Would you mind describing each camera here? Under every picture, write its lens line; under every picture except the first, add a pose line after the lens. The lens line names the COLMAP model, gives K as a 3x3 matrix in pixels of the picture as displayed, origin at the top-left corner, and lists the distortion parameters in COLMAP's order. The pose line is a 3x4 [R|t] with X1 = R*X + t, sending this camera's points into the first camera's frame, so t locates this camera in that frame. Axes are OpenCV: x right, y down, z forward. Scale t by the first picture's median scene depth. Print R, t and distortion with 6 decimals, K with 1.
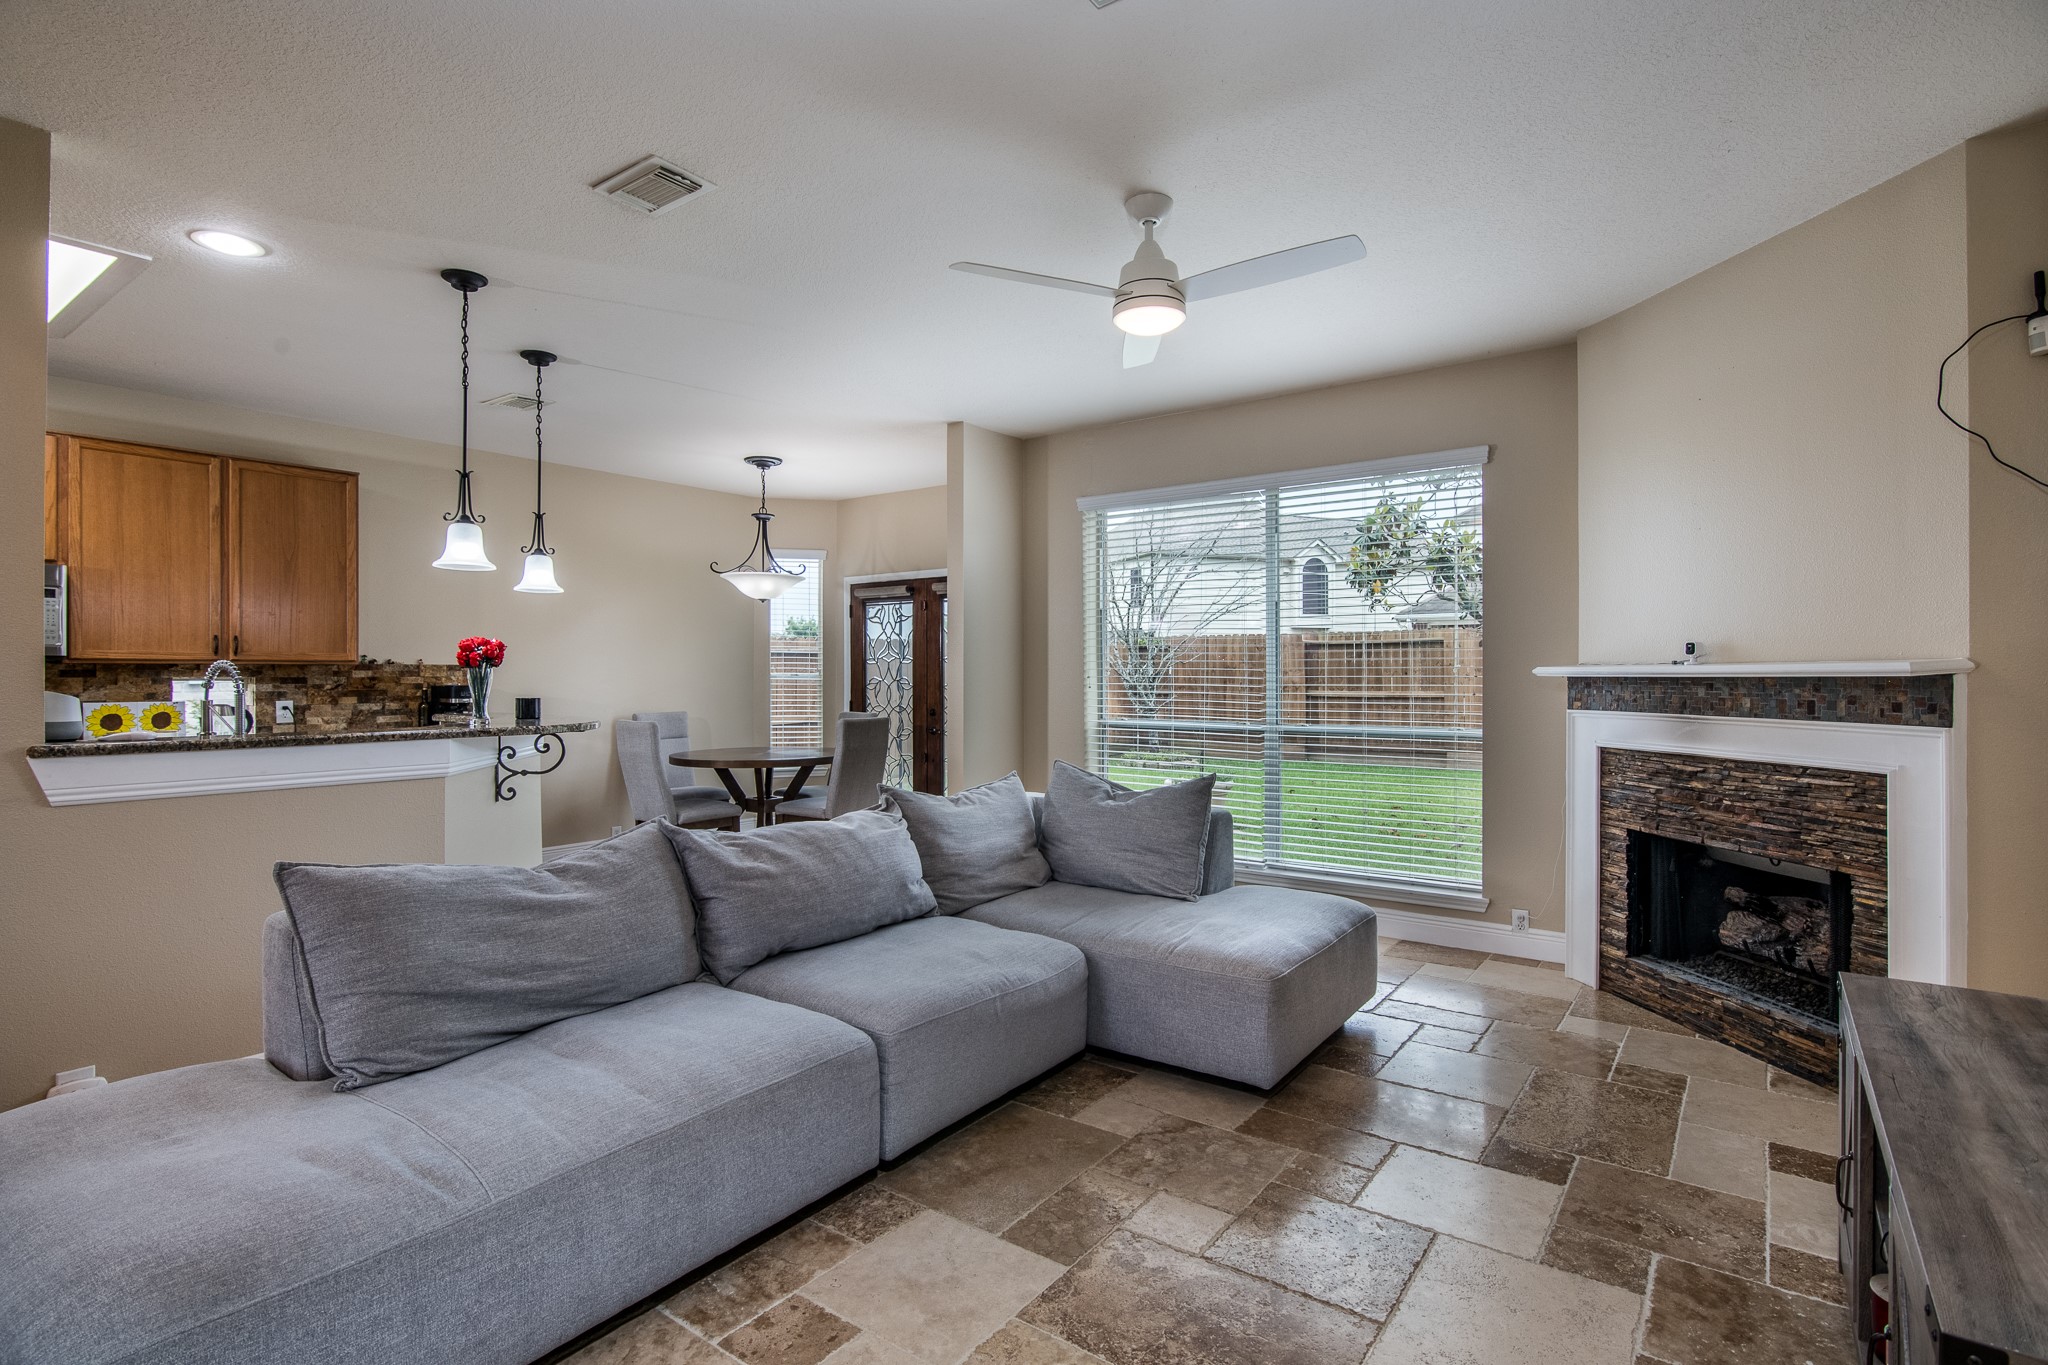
lens RADIAL K [[1015.2, 0, 1020.4], [0, 1015.2, 674.8], [0, 0, 1]] dist [-0.009362, 0.000018]
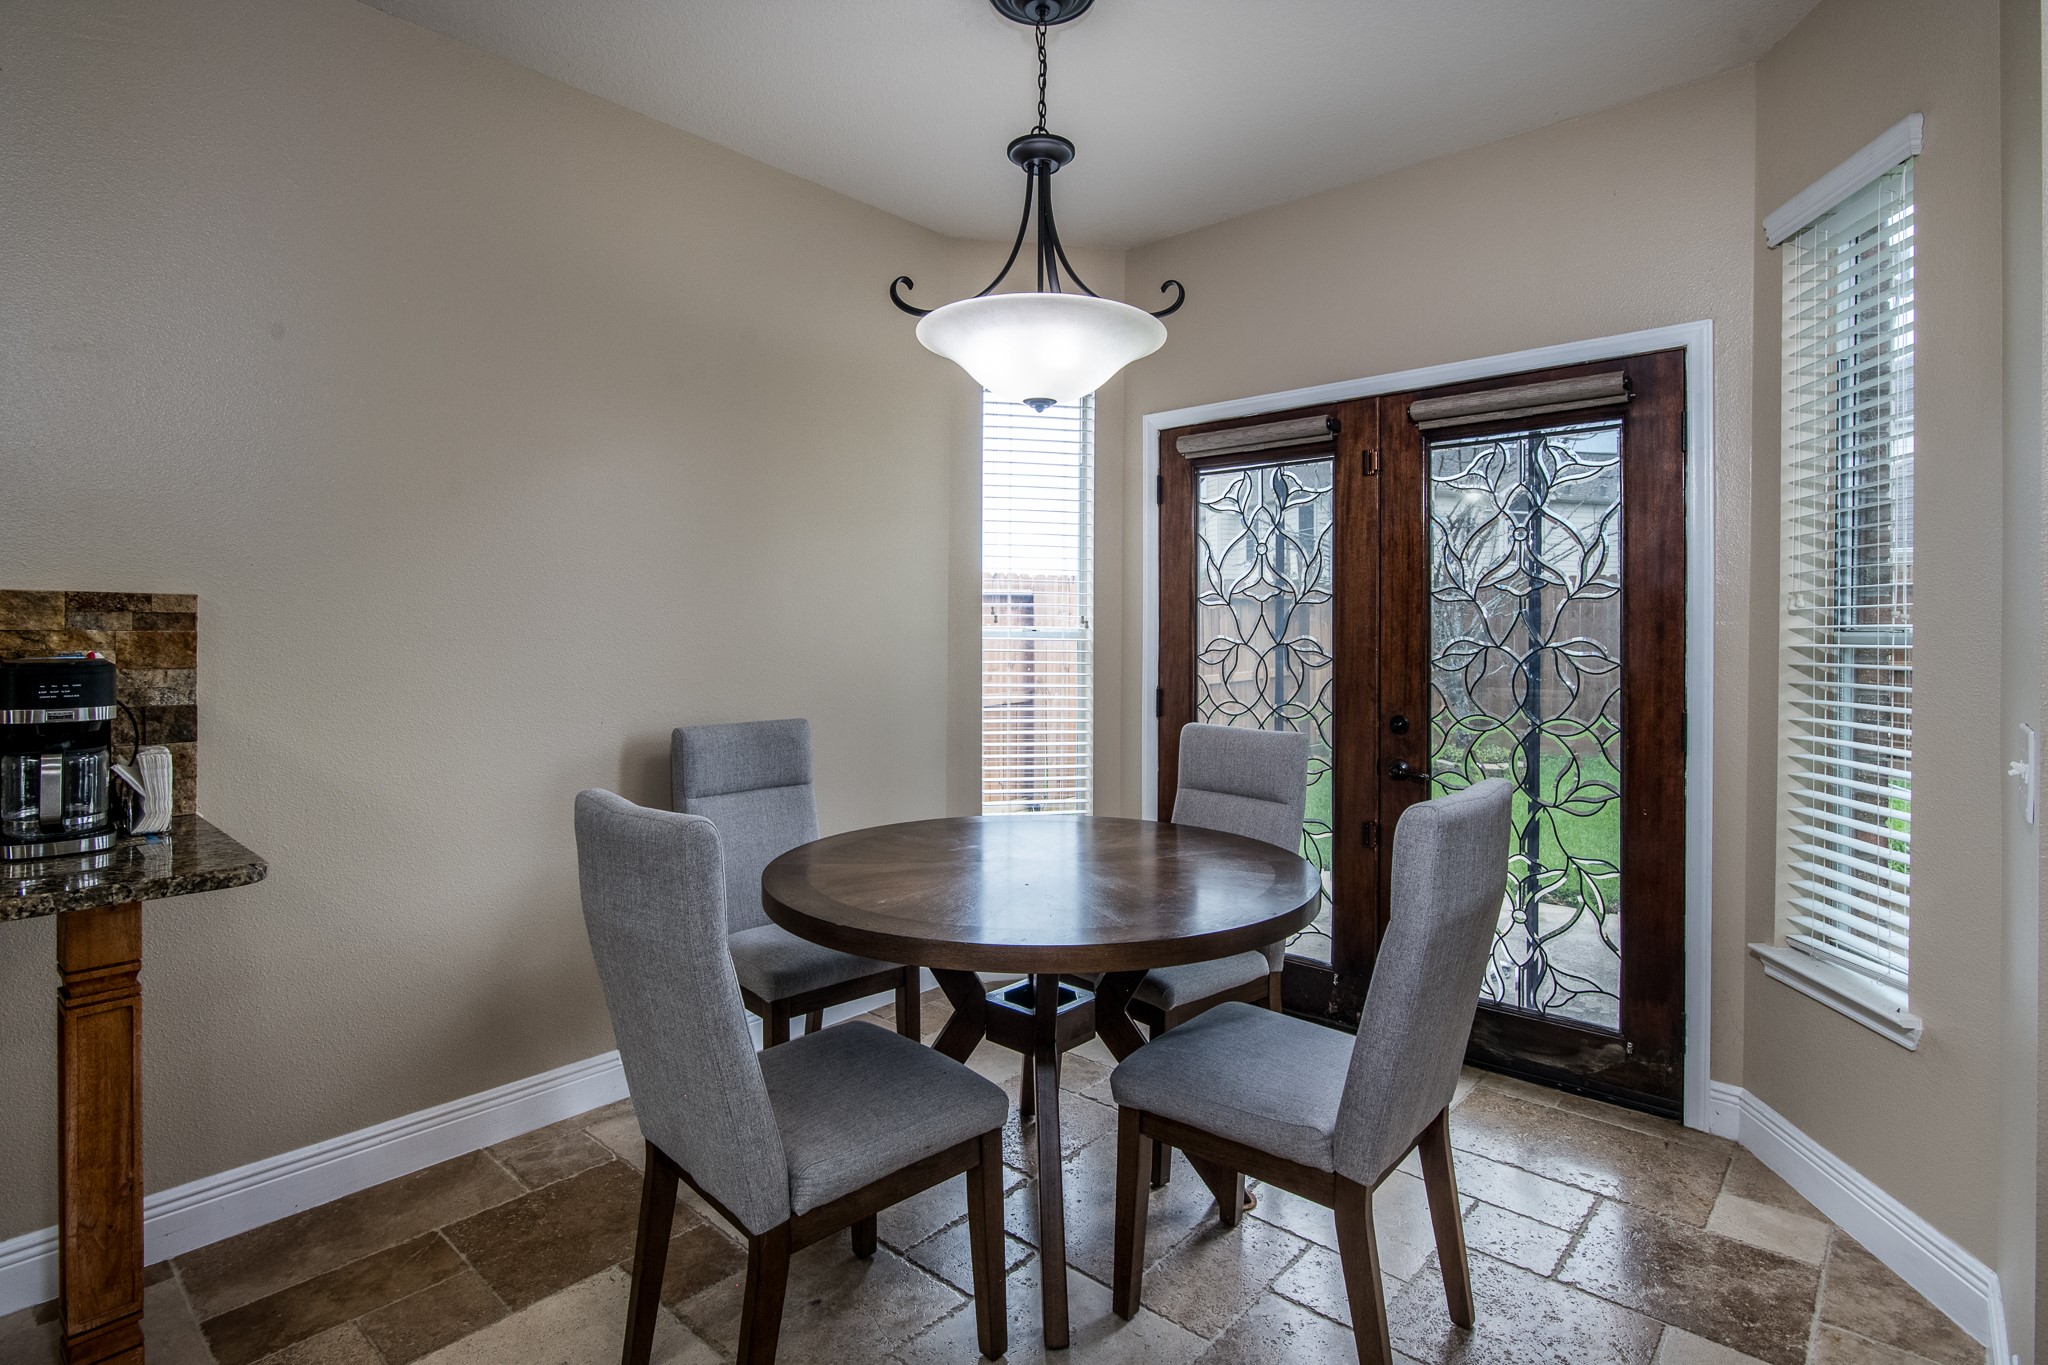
lens RADIAL K [[1030.9, 0, 990.2], [0, 1030.9, 635.4], [0, 0, 1]] dist [-0.000642, 0.000012]
pose [[0.993641, 0.007413, -0.112347, -0.381341], [-0.006775, 0.999959, 0.006063, -0.000655], [0.112387, -0.005264, 0.993651, 1.094589]]
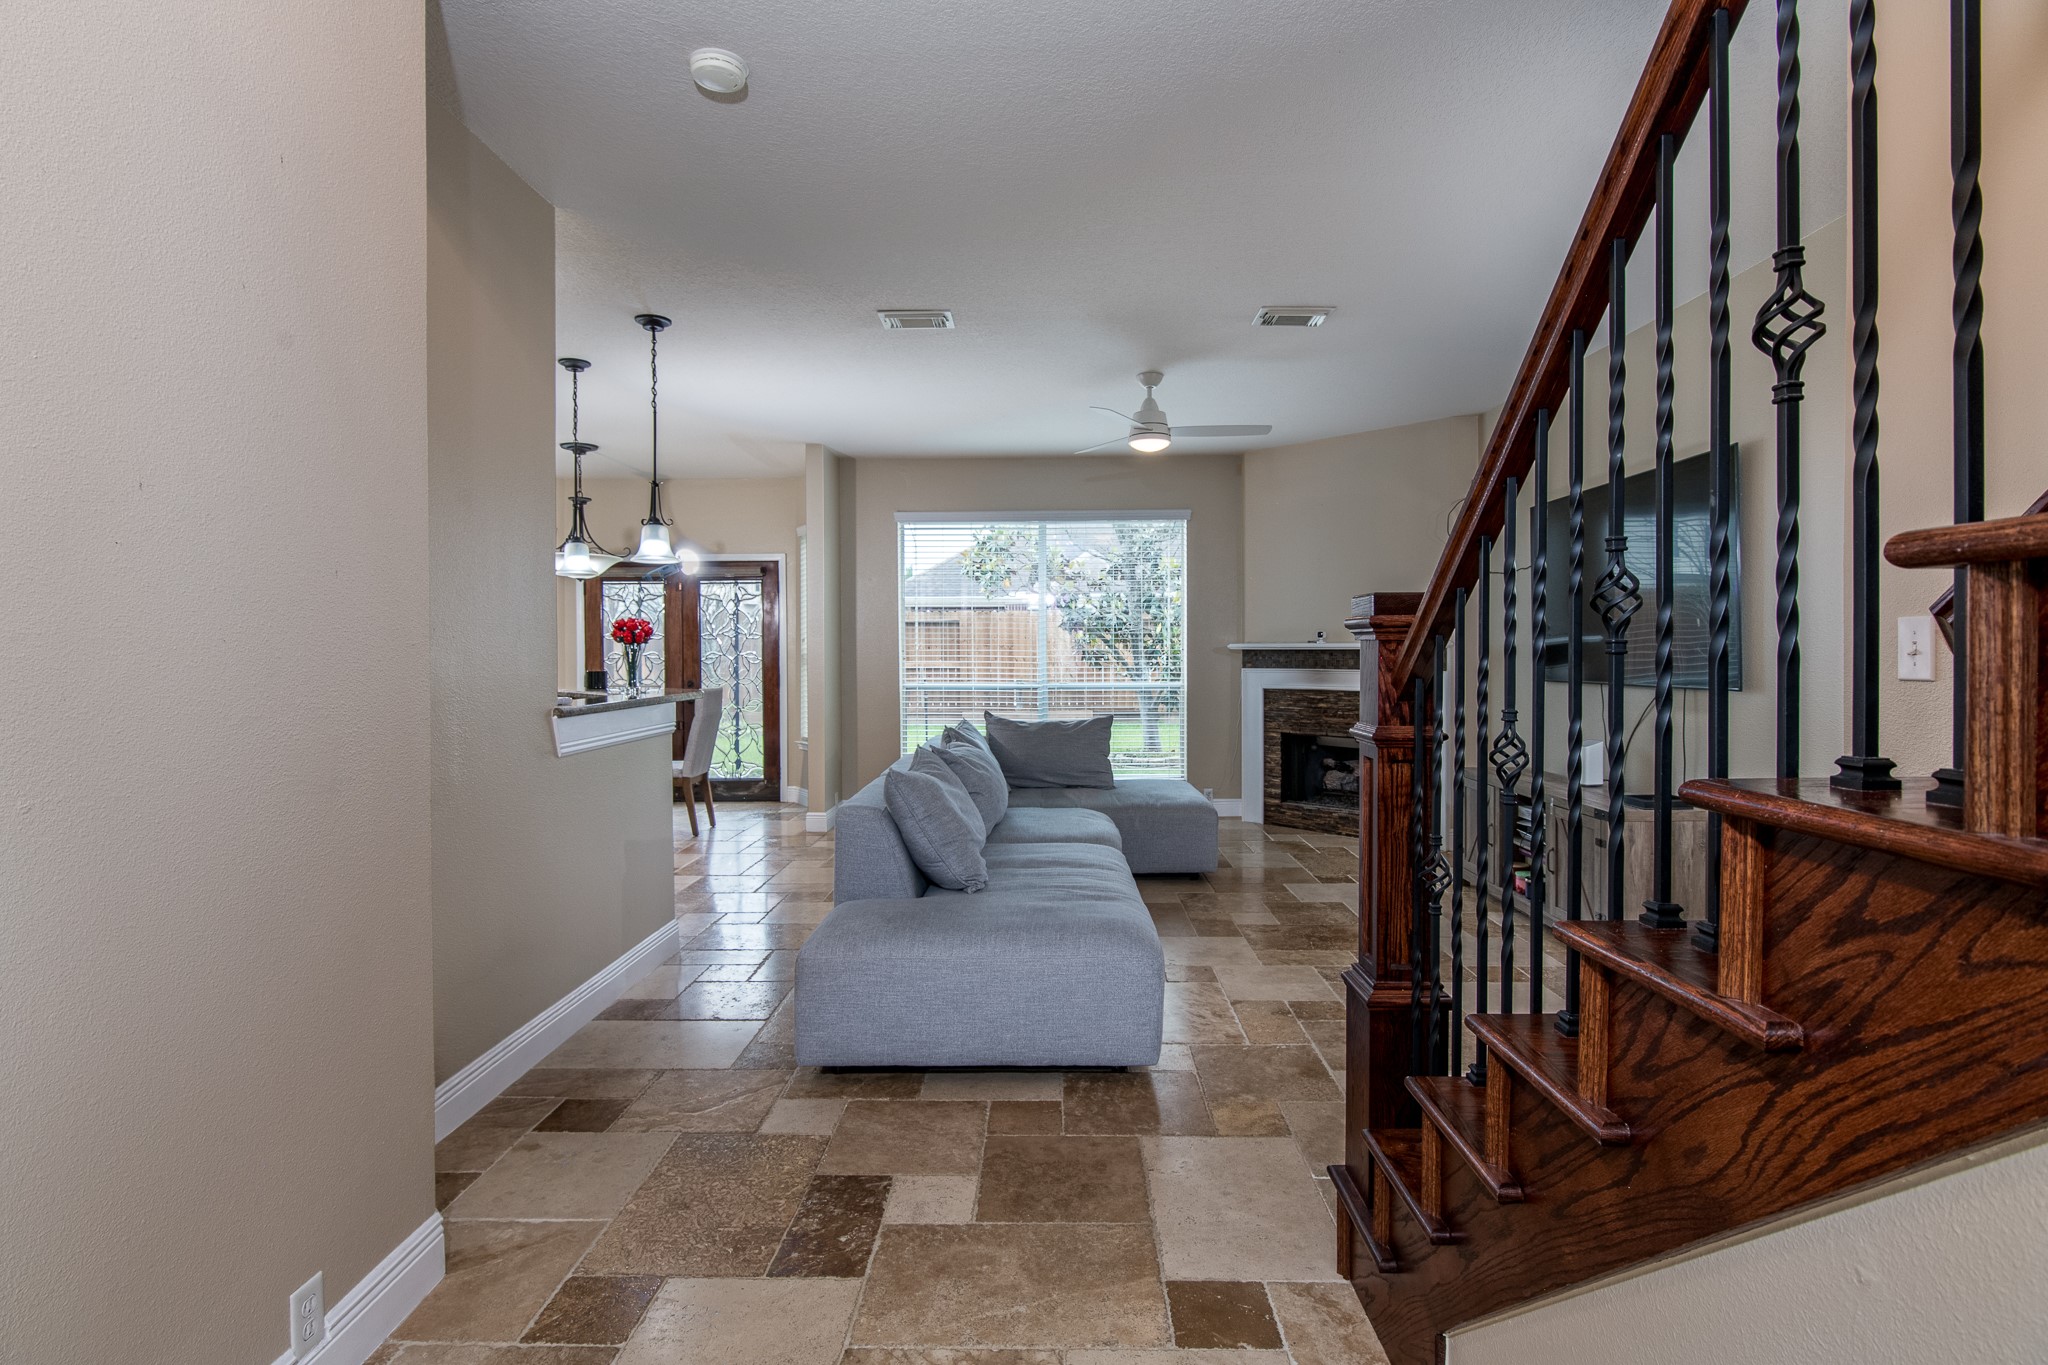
lens RADIAL K [[1021.6, 0, 1064.5], [0, 1021.6, 653.5], [0, 0, 1]] dist [-0.003345, -0.000627]
pose [[0.803605, -0.004685, 0.595145, -0.795105], [0.002860, 0.999988, 0.004011, 0.001002], [-0.595156, -0.001522, 0.803609, -0.244936]]
